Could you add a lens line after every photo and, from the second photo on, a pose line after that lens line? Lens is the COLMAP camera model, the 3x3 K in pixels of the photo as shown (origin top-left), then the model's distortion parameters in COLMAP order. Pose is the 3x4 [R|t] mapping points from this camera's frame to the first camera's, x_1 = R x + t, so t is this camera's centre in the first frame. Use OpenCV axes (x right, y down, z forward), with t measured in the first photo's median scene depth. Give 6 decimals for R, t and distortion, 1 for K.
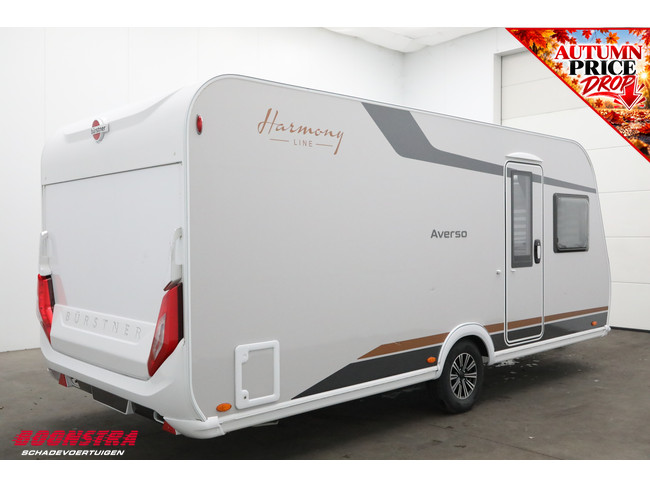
lens RADIAL K [[680.1, 0, 325.0], [0, 680.1, 243.5], [0, 0, 1]] dist [-0.318518, -0.005645]
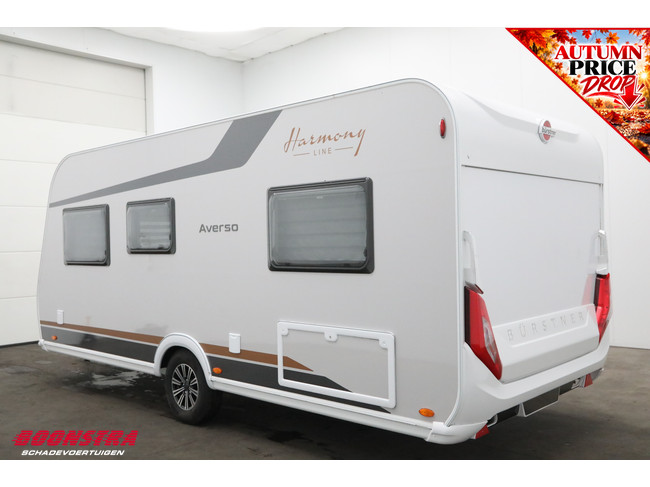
lens RADIAL K [[680.1, 0, 325.0], [0, 680.1, 243.5], [0, 0, 1]] dist [-0.318518, -0.005645]
pose [[0.108603, 0.008298, -0.994051, 1.035965], [0.006947, 0.999934, 0.009106, -0.020059], [0.994061, -0.007895, 0.108538, 0.934508]]
